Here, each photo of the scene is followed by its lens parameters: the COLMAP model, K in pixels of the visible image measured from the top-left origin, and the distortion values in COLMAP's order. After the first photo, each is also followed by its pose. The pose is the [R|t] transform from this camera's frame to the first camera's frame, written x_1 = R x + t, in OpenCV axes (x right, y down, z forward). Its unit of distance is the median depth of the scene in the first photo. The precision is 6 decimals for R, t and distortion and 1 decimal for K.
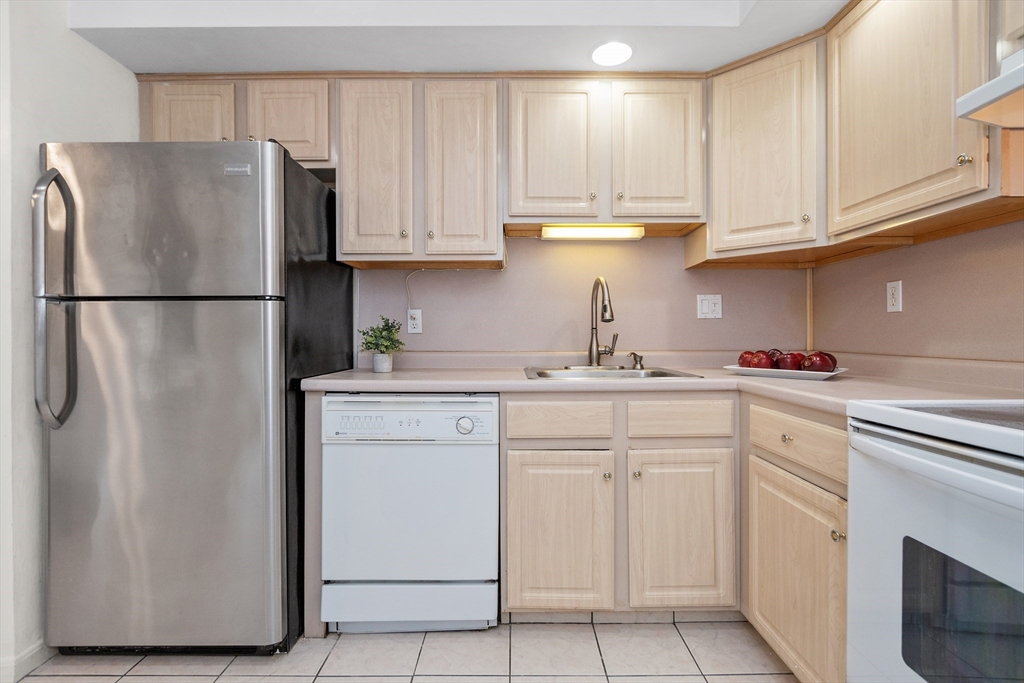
lens RADIAL K [[487.4, 0, 514.0], [0, 487.4, 335.7], [0, 0, 1]] dist [-0.007729, 0.000062]
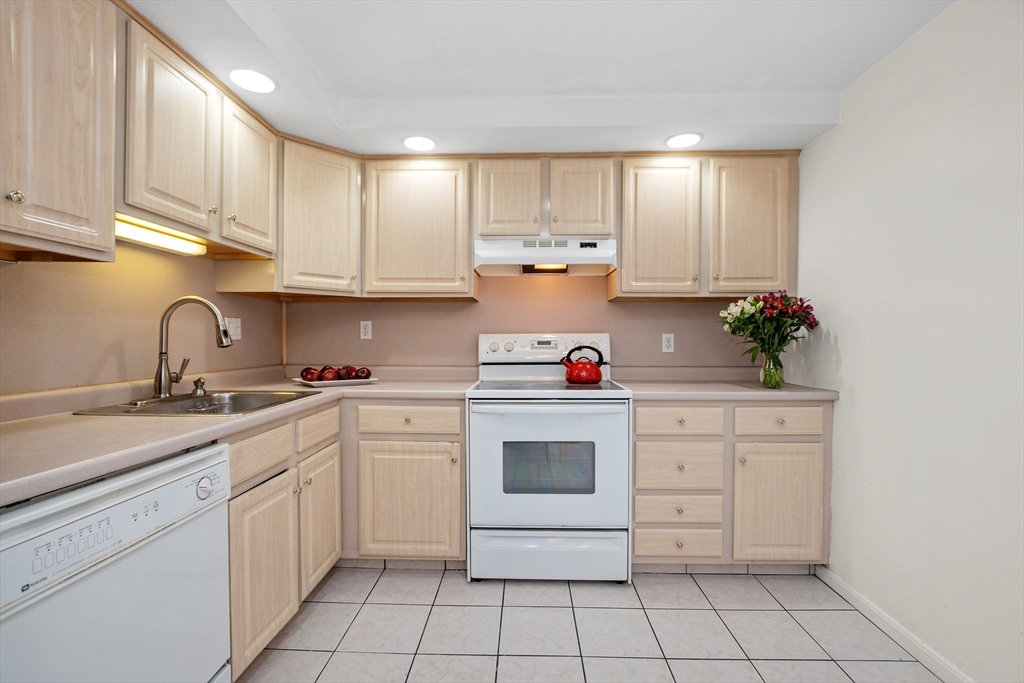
lens RADIAL K [[454.0, 0, 508.9], [0, 454.0, 346.2], [0, 0, 1]] dist [-0.017764, 0.004376]
pose [[0.038454, -0.015320, 0.999143, -0.750751], [-0.003046, 0.999876, 0.015449, -0.051788], [-0.999256, -0.003638, 0.038402, 0.459200]]
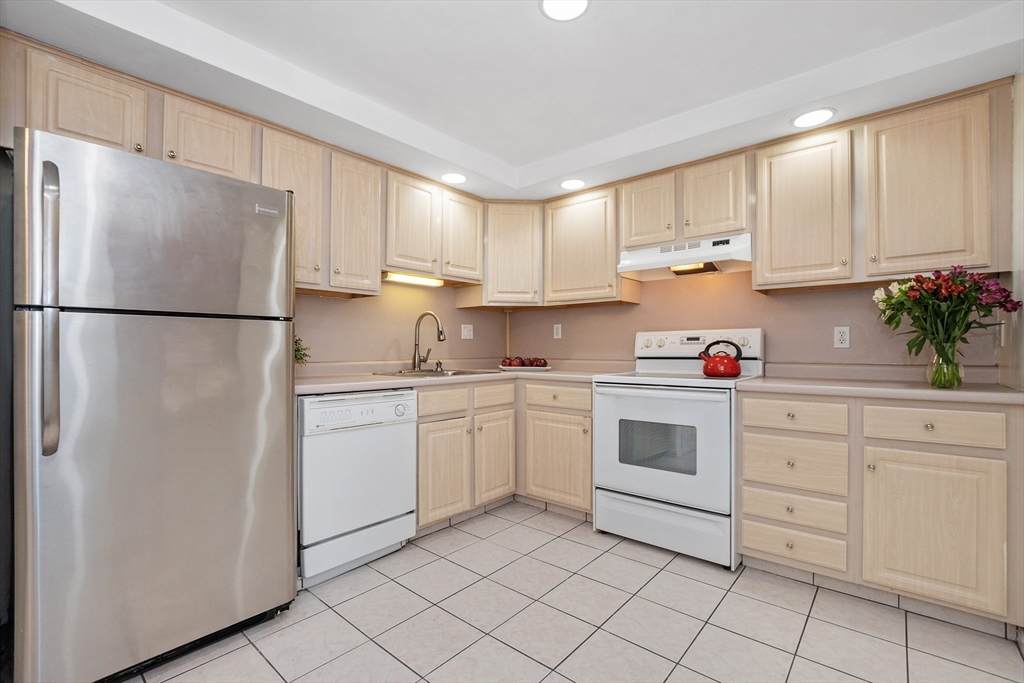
lens RADIAL K [[454.0, 0, 502.8], [0, 454.0, 345.7], [0, 0, 1]] dist [-0.017764, 0.004376]
pose [[0.663306, 0.006765, 0.748318, -0.874902], [-0.002726, 0.999974, -0.006623, -0.004383], [-0.748343, 0.002353, 0.663308, -0.143639]]
